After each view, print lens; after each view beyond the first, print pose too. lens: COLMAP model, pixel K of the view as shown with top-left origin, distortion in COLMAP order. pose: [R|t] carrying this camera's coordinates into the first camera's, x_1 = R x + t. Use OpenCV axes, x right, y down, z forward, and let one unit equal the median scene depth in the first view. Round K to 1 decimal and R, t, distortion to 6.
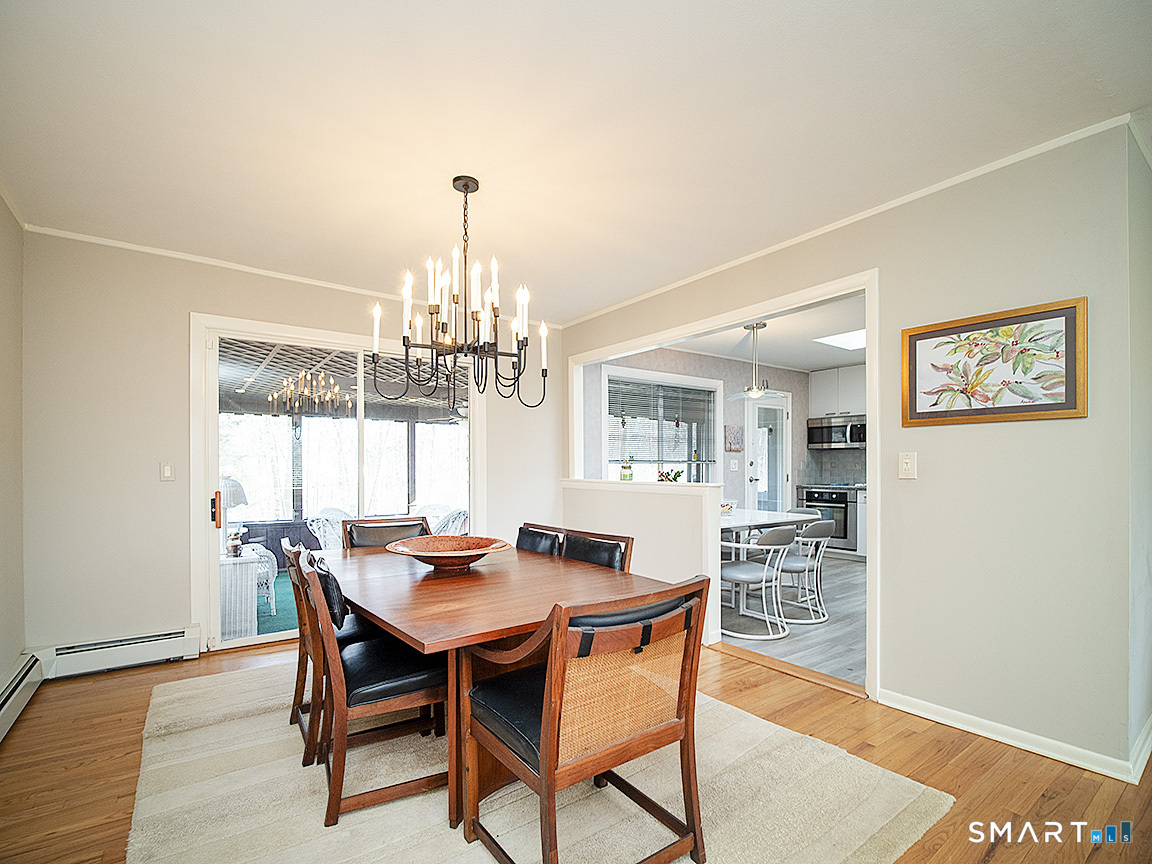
lens RADIAL K [[537.2, 0, 570.3], [0, 537.2, 475.2], [0, 0, 1]] dist [-0.020245, -0.001111]
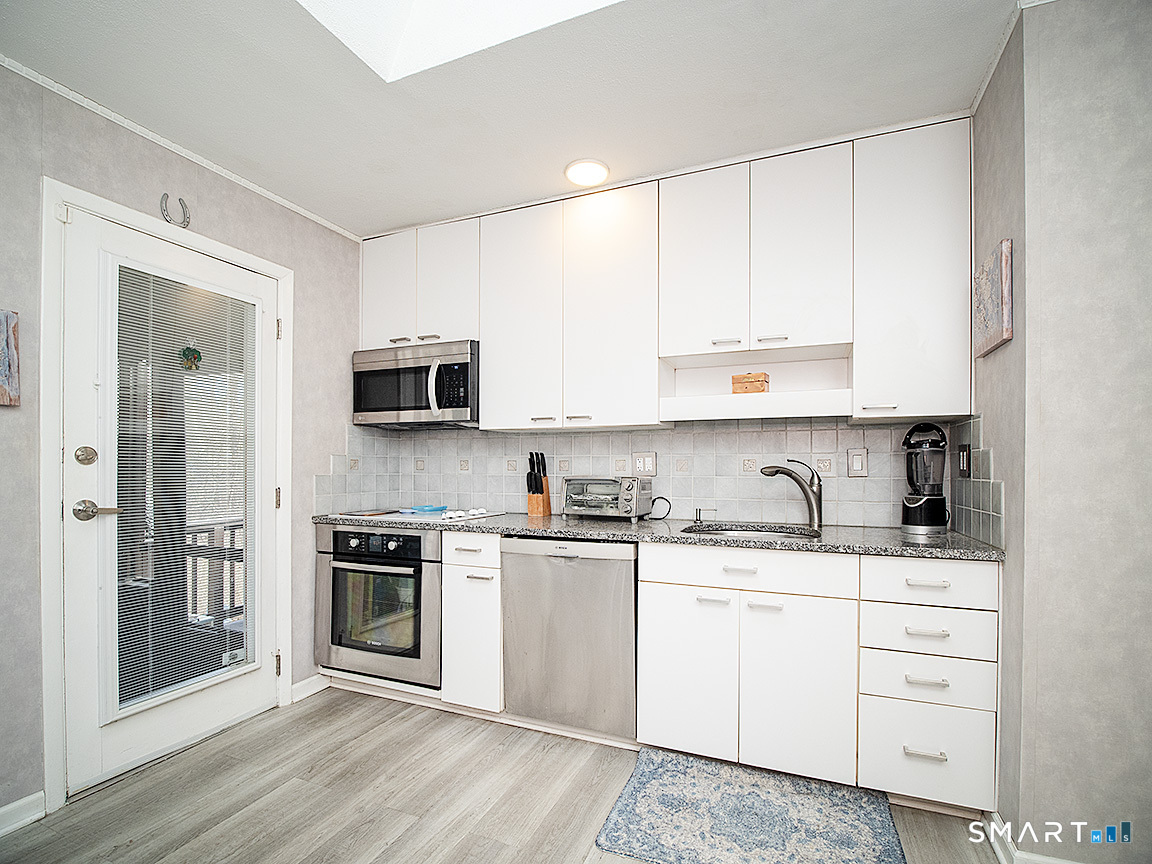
lens RADIAL K [[537.2, 0, 590.1], [0, 537.2, 468.2], [0, 0, 1]] dist [-0.020245, -0.001111]
pose [[0.839325, 0.007051, 0.543585, 0.399641], [-0.001445, 0.999941, -0.010739, -0.011763], [-0.543629, 0.008228, 0.839285, 0.595377]]
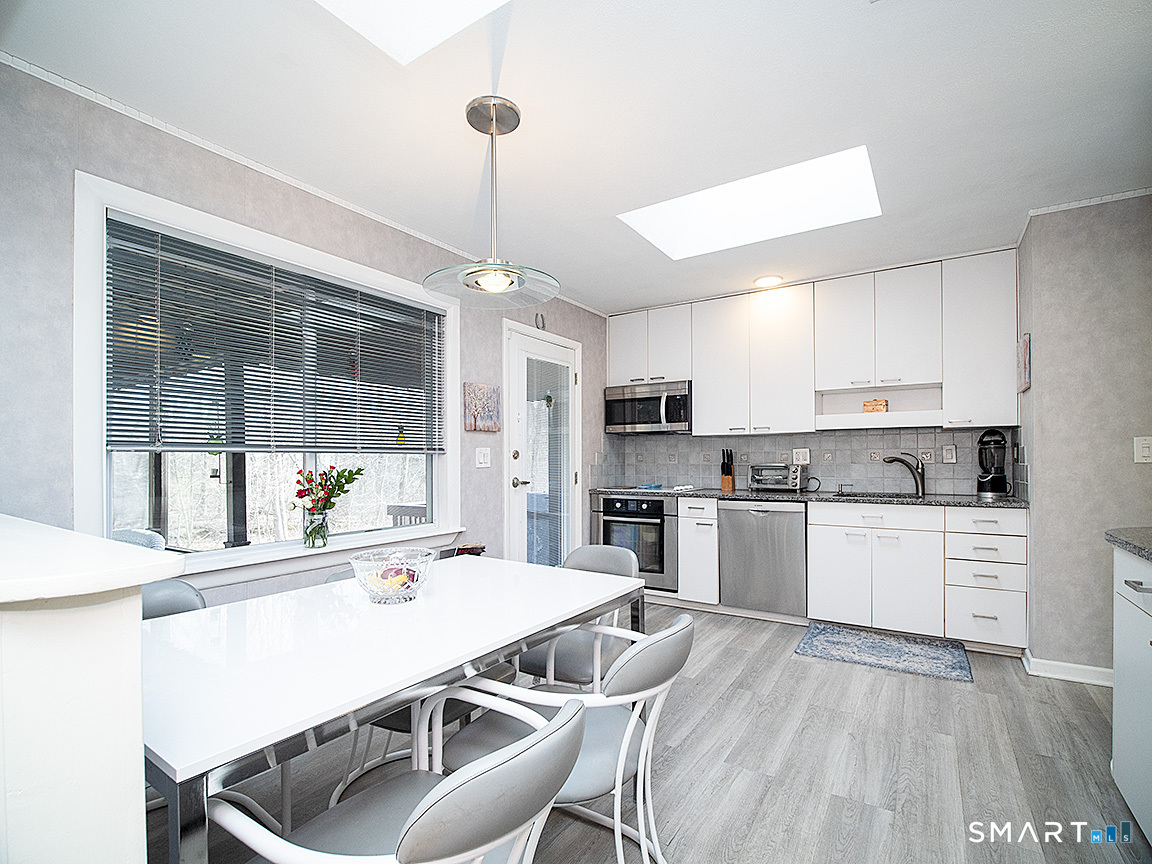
lens RADIAL K [[537.2, 0, 582.3], [0, 537.2, 457.7], [0, 0, 1]] dist [-0.020245, -0.001111]
pose [[0.927995, 0.002209, 0.372585, 0.184720], [0.003988, 0.999866, -0.015861, -0.008676], [-0.372571, 0.016205, 0.927862, 0.428562]]
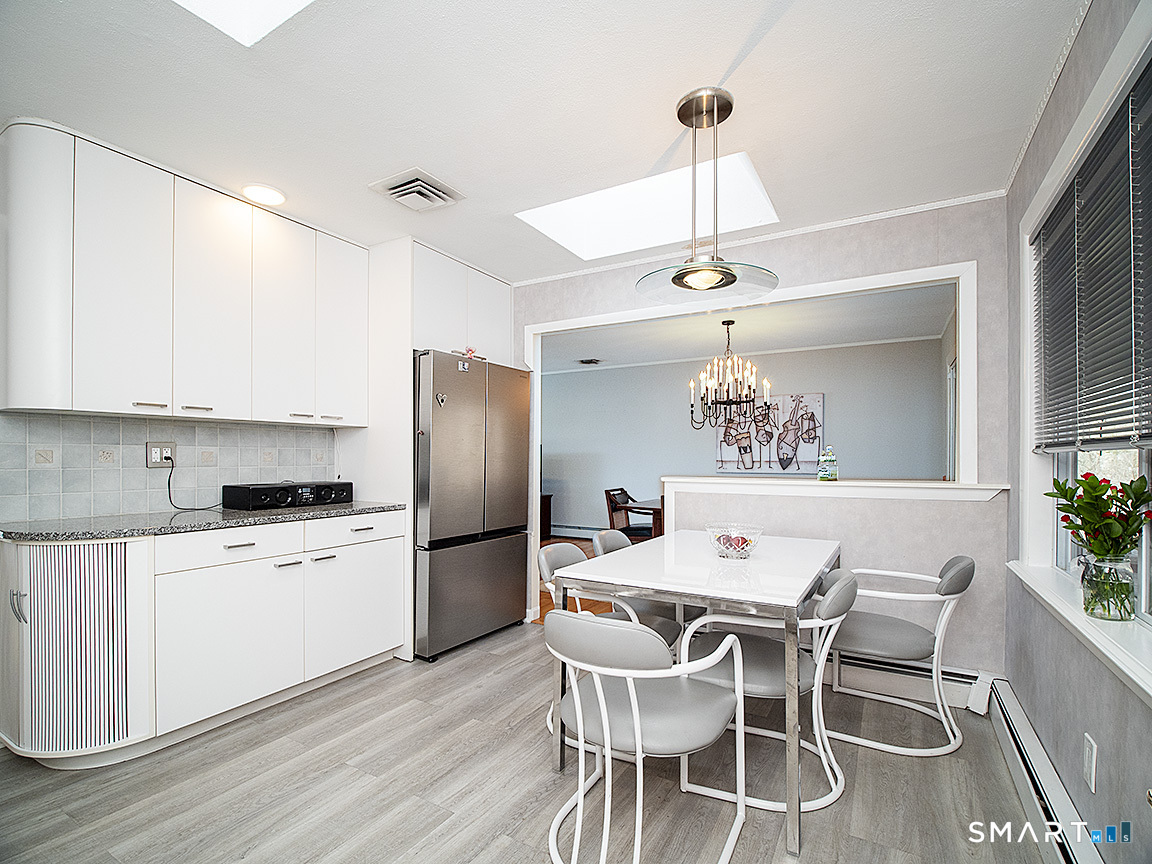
lens RADIAL K [[537.2, 0, 580.8], [0, 537.2, 455.3], [0, 0, 1]] dist [-0.020245, -0.001111]
pose [[-0.910449, 0.000281, -0.413621, 0.429521], [-0.004142, 0.999943, 0.009798, -0.019202], [0.413600, 0.010634, -0.910397, 0.955940]]
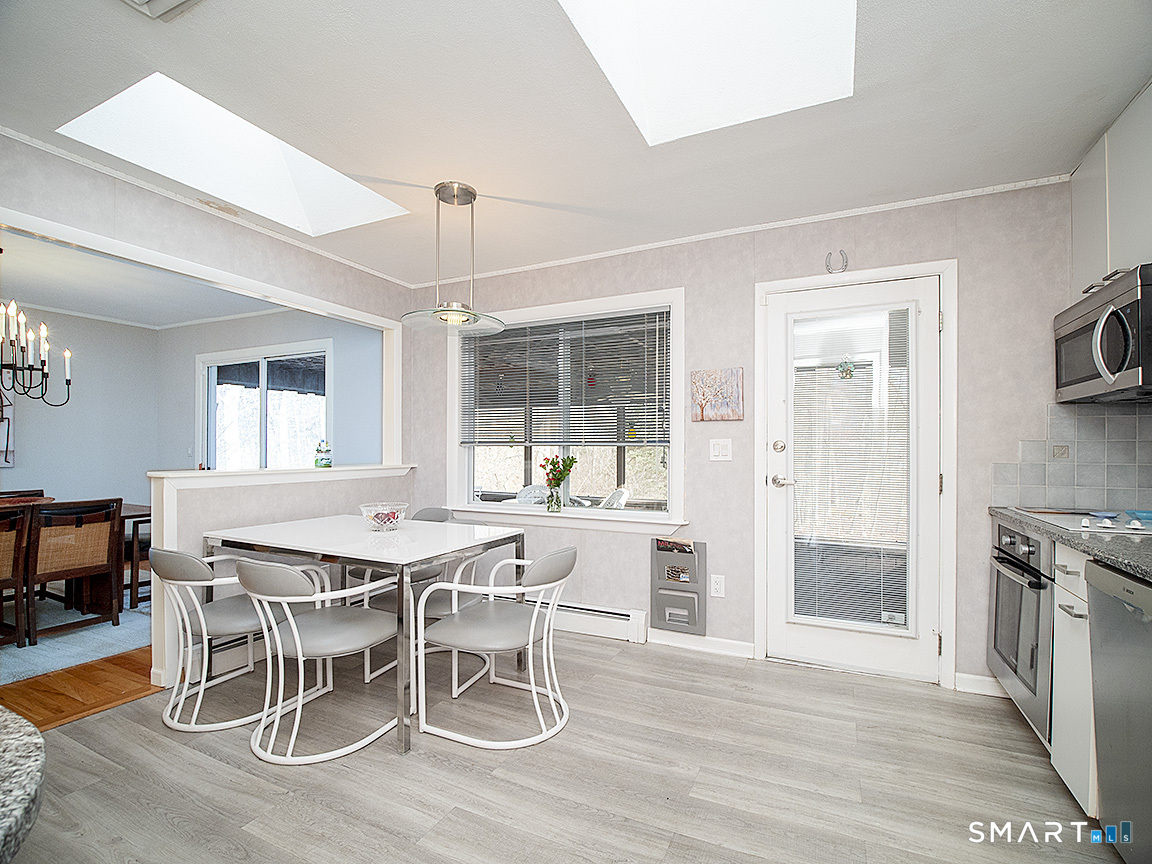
lens RADIAL K [[537.2, 0, 582.6], [0, 537.2, 447.9], [0, 0, 1]] dist [-0.020245, -0.001111]
pose [[0.480477, 0.000006, -0.877007, 0.637433], [-0.017204, 0.999808, -0.009419, -0.012442], [0.876838, 0.019614, 0.480385, 0.613326]]
